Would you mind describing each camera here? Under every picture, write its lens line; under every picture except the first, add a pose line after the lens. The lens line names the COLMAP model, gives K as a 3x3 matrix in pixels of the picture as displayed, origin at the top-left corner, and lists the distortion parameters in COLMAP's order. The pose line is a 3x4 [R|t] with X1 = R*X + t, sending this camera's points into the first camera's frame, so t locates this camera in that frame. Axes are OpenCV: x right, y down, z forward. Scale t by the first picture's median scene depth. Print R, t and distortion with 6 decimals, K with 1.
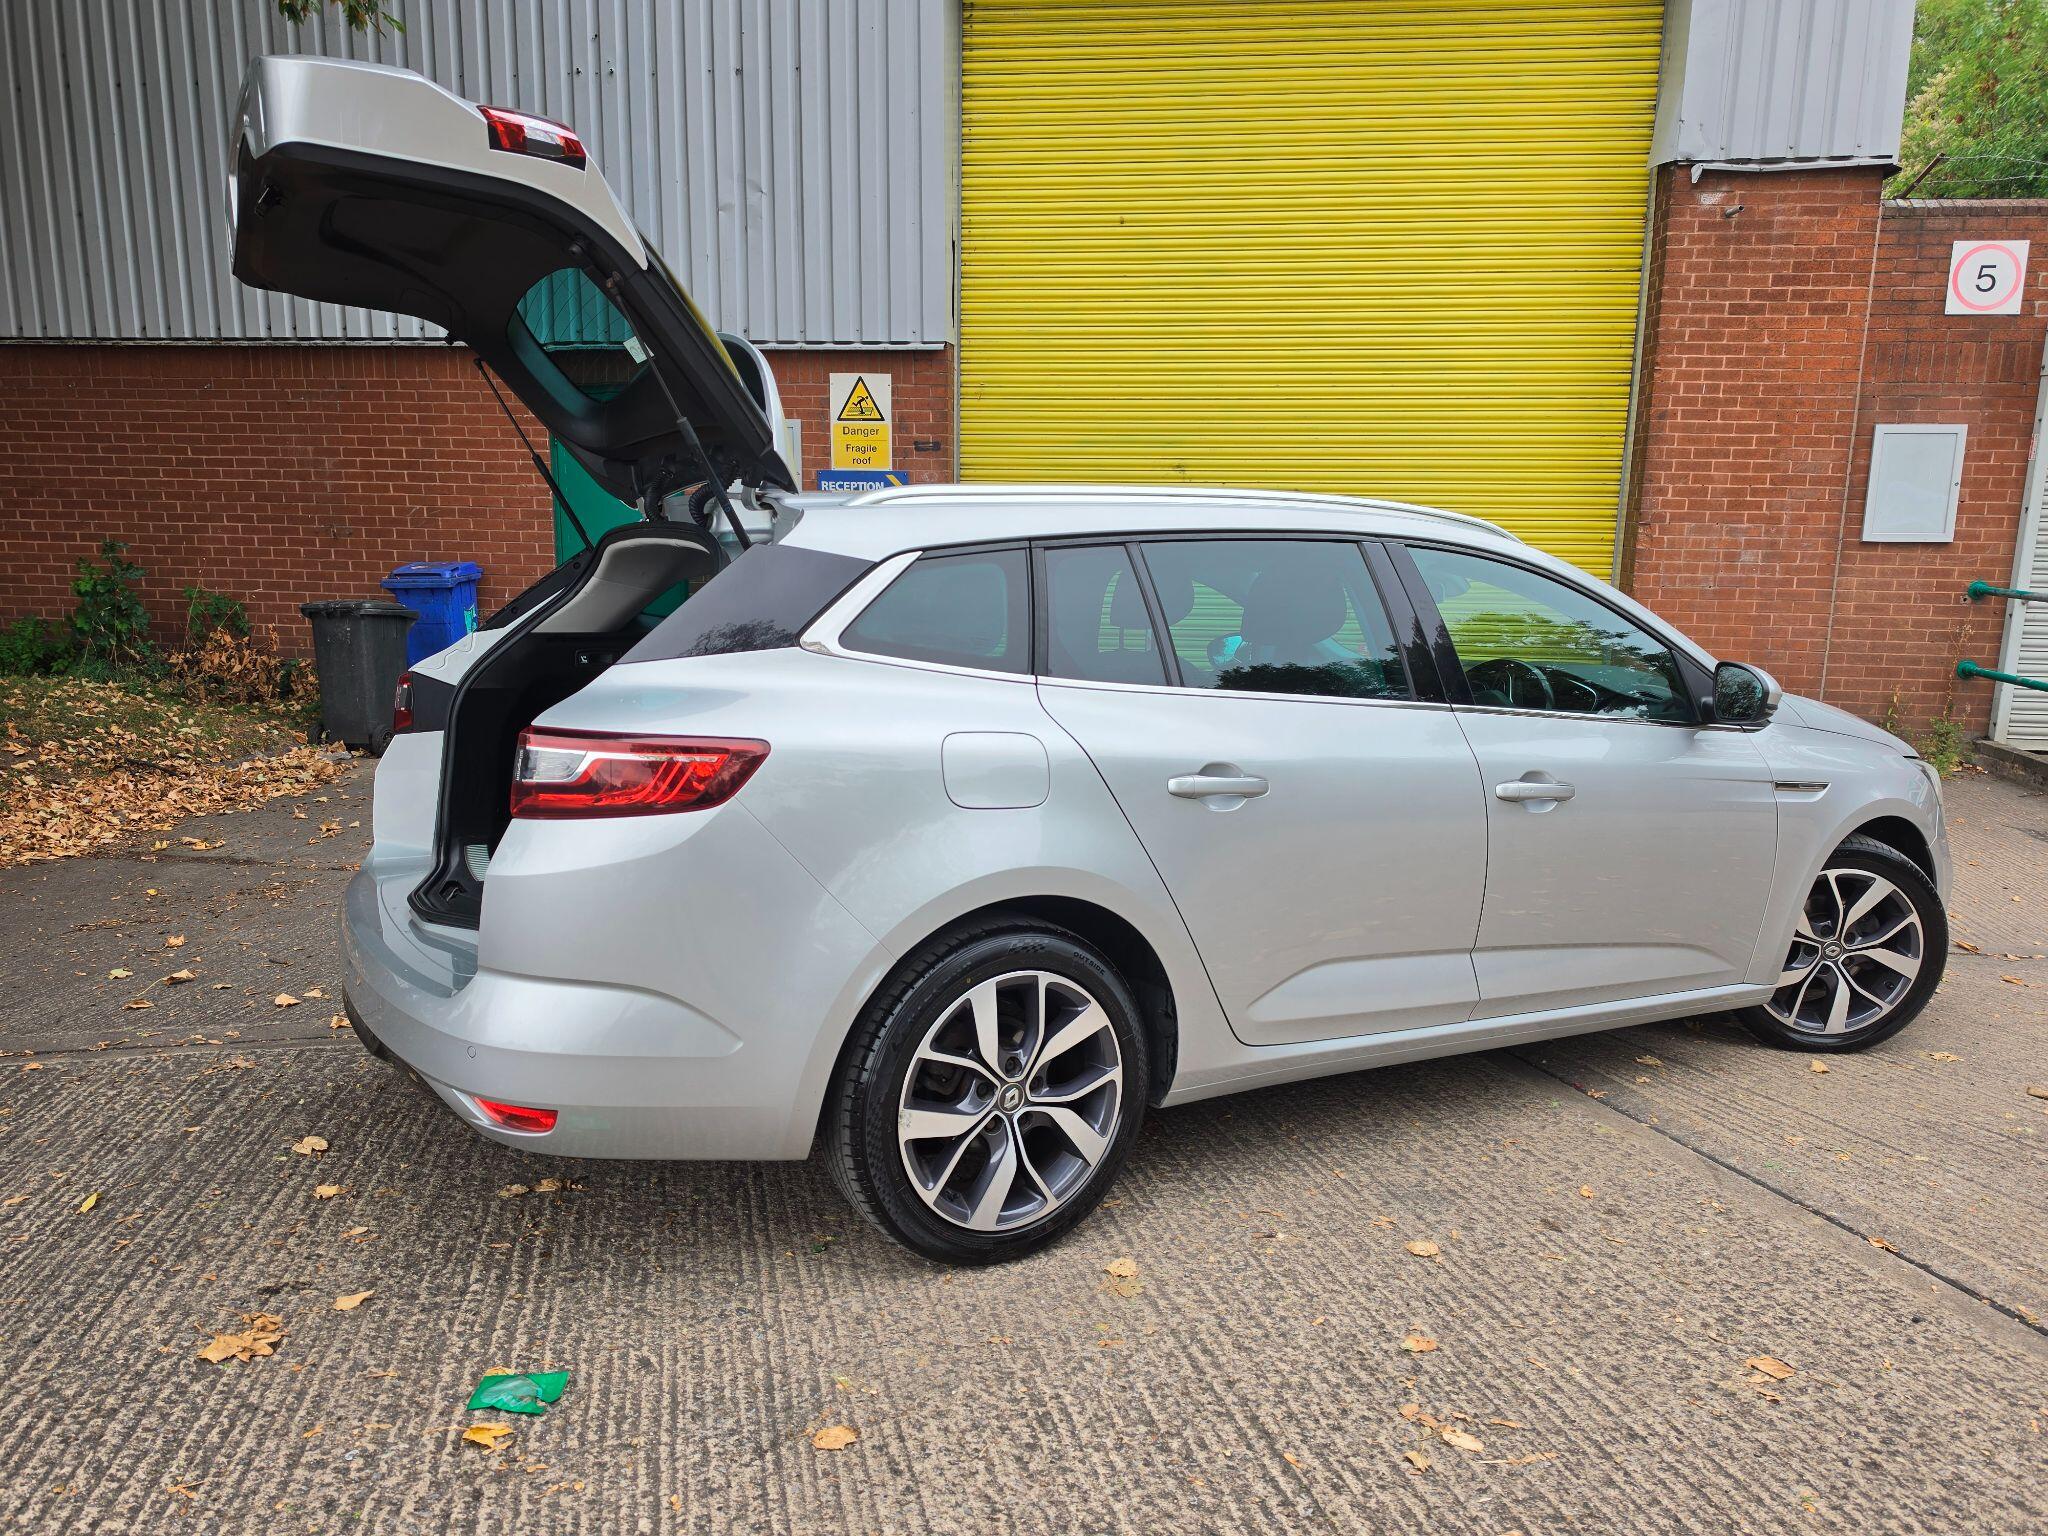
lens RADIAL K [[1441.2, 0, 1022.2], [0, 1441.2, 759.3], [0, 0, 1]] dist [0.047581, -0.062922]
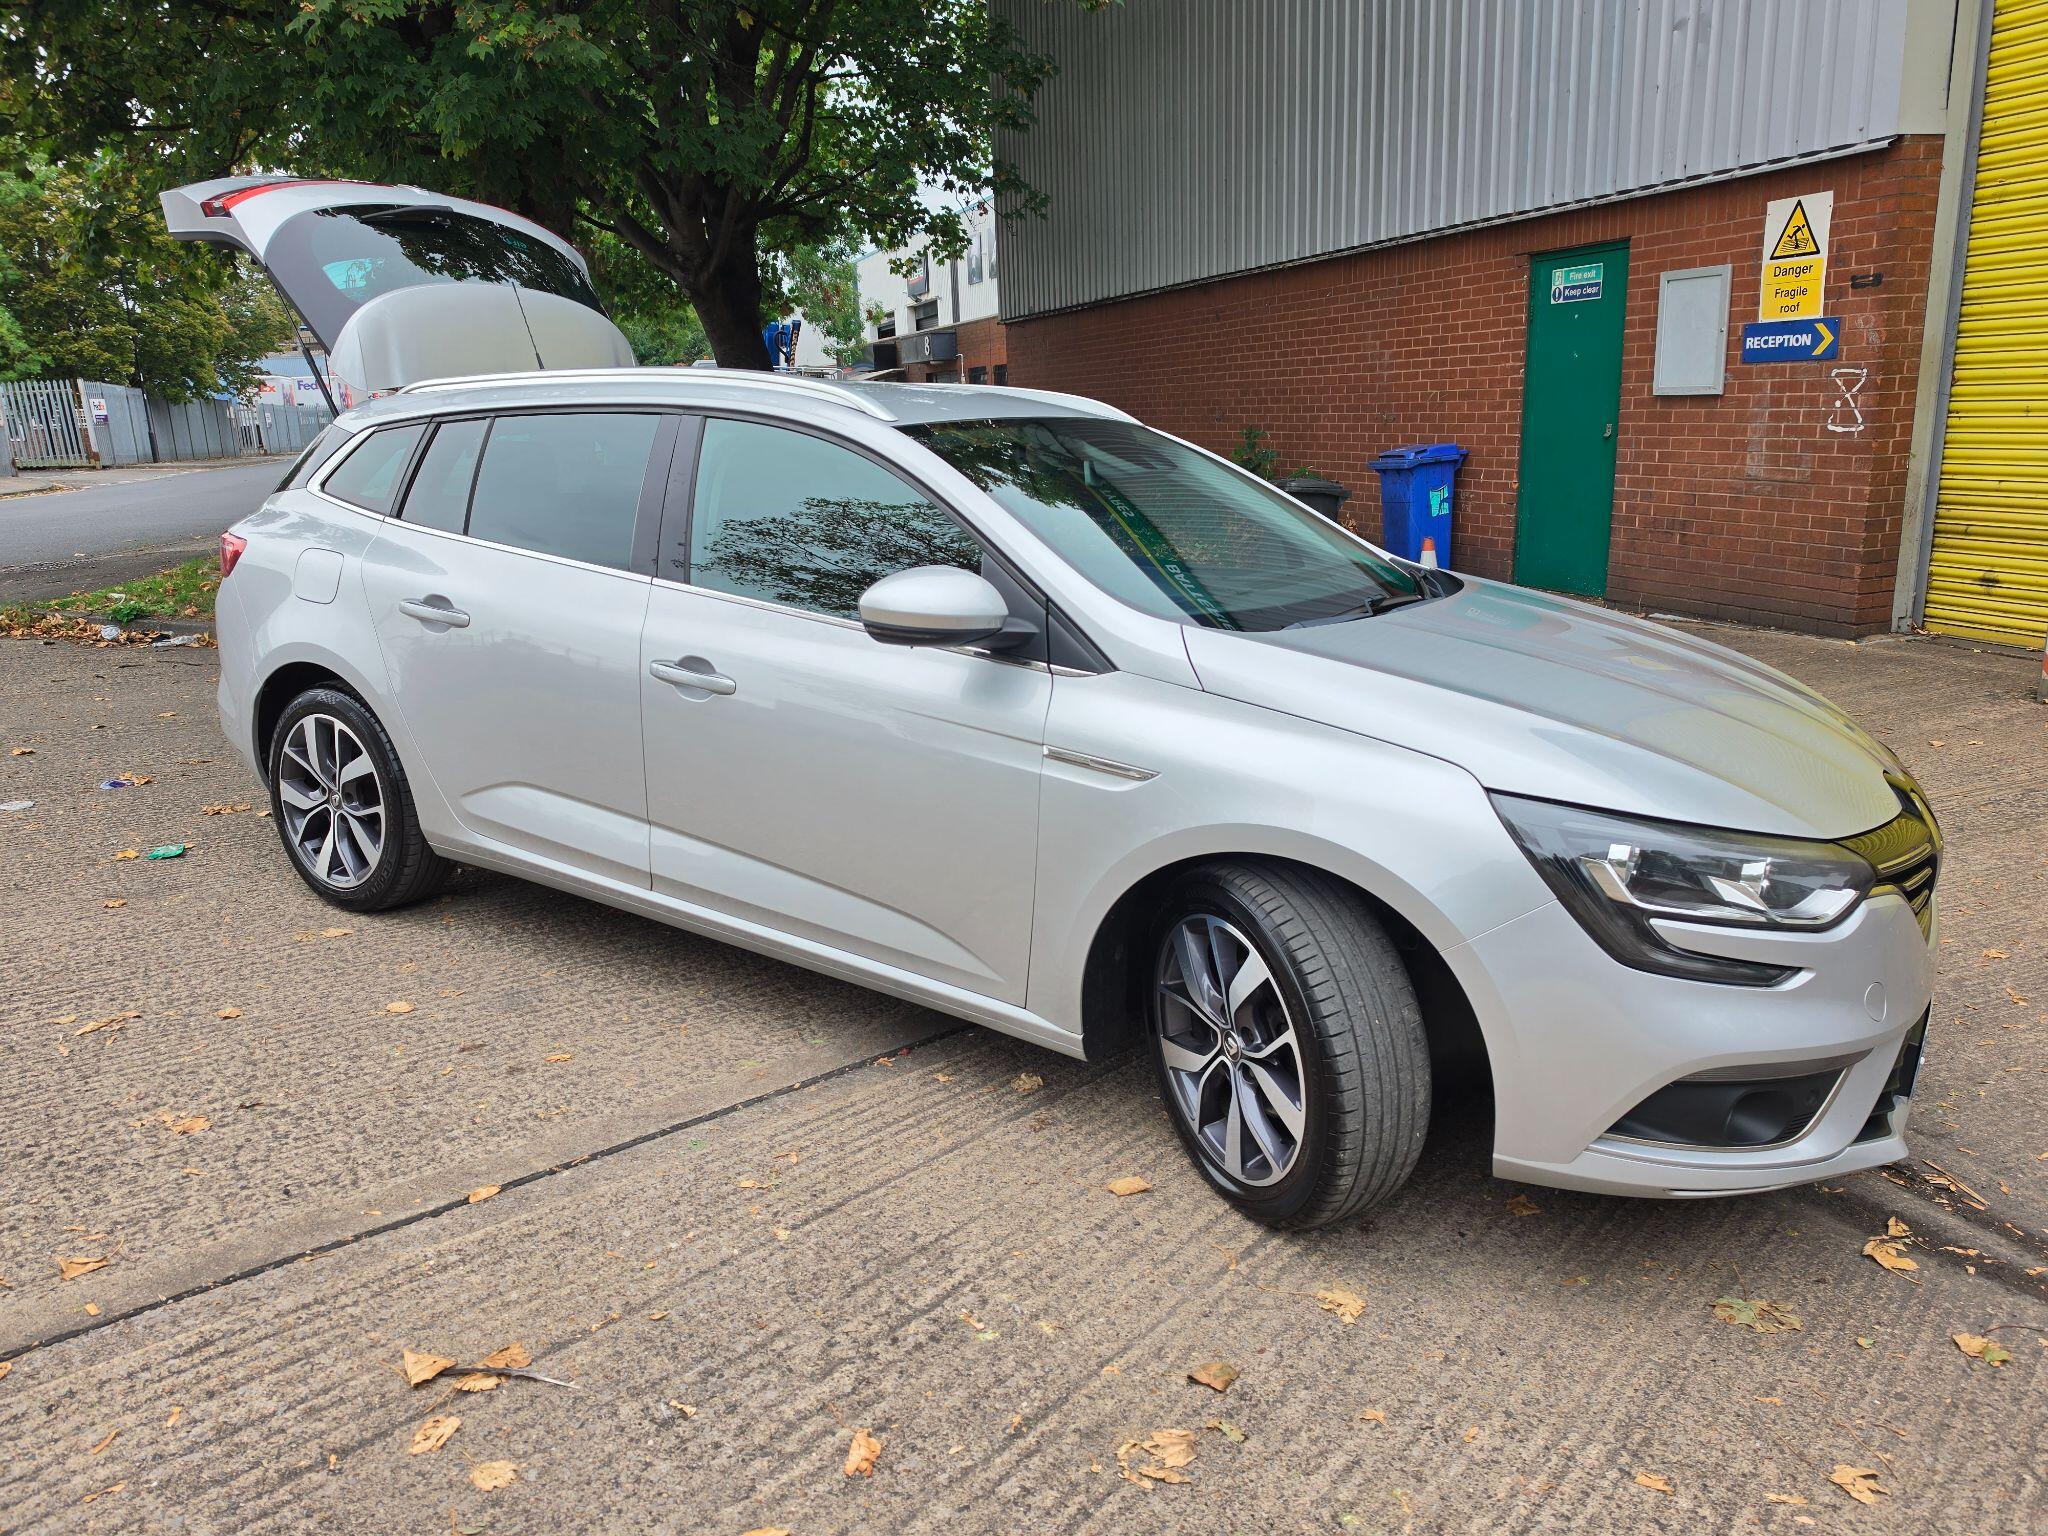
lens RADIAL K [[1441.2, 0, 1022.2], [0, 1441.2, 759.3], [0, 0, 1]] dist [0.047581, -0.062922]
pose [[0.432335, 0.186643, -0.882185, 1.269262], [-0.118933, 0.981599, 0.149391, -0.090657], [0.893835, 0.040334, 0.446578, 0.756912]]
